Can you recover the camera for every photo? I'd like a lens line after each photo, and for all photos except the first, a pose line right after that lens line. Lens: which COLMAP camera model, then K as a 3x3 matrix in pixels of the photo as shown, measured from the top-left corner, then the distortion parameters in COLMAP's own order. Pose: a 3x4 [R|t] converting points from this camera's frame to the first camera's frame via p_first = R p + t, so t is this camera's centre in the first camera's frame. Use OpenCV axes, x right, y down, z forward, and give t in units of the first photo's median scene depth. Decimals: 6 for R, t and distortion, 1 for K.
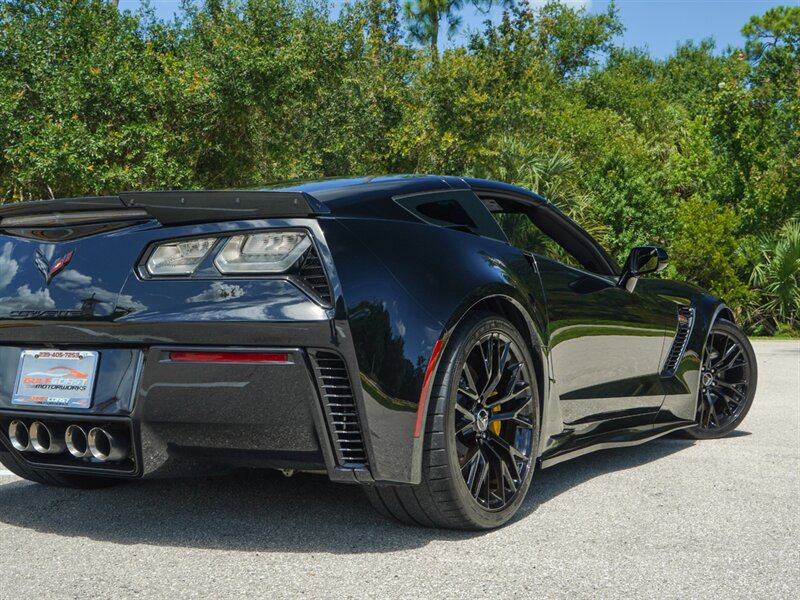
lens RADIAL K [[1095.0, 0, 436.5], [0, 1095.0, 314.5], [0, 0, 1]] dist [-0.009285, 0.000000]
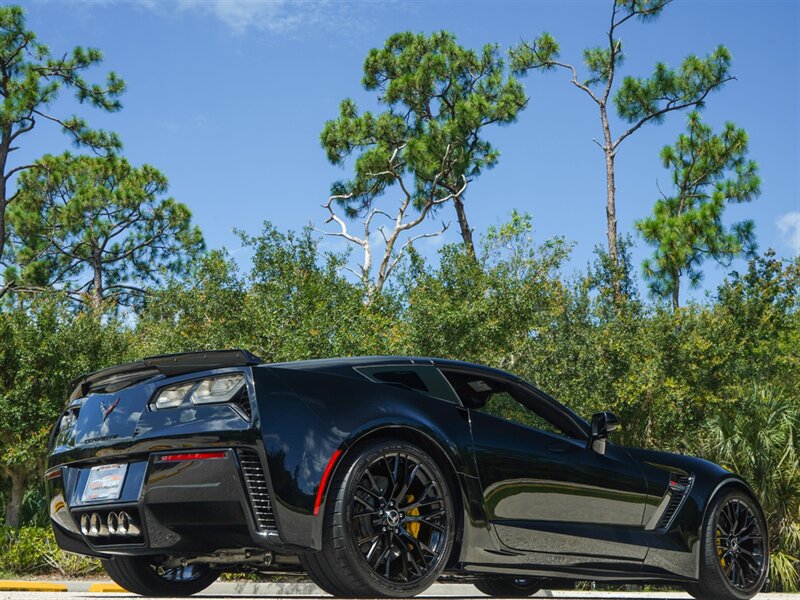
lens RADIAL K [[1132.9, 0, 397.6], [0, 1132.9, 298.5], [0, 0, 1]] dist [0.012017, 0.000000]
pose [[0.953579, -0.067011, -0.293594, 0.062433], [-0.011035, 0.966497, -0.256439, 0.025250], [0.300942, 0.247775, 0.920892, -0.047735]]
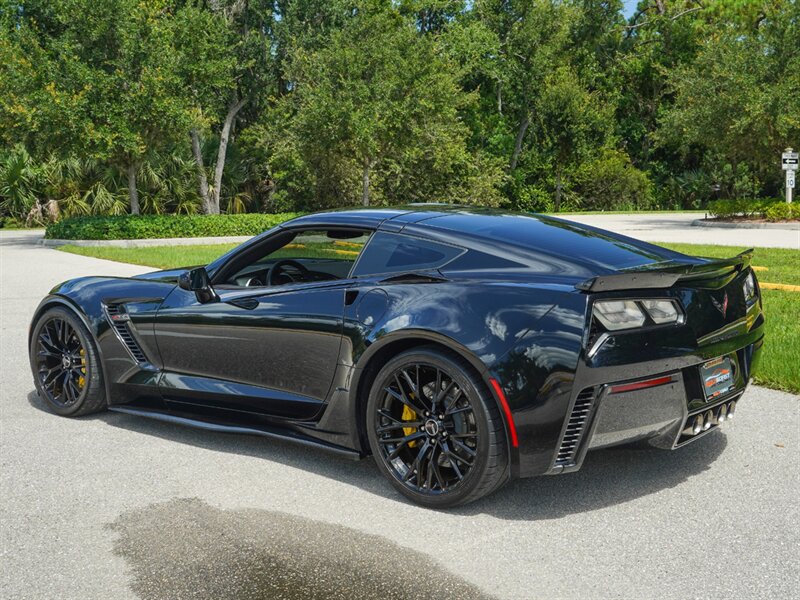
lens RADIAL K [[1036.5, 0, 397.2], [0, 1036.5, 282.3], [0, 0, 1]] dist [0.002399, 0.000000]
pose [[0.844326, -0.066101, 0.531738, 0.028298], [0.020318, 0.995598, 0.091501, -0.019503], [-0.535445, -0.066453, 0.841952, -0.360713]]
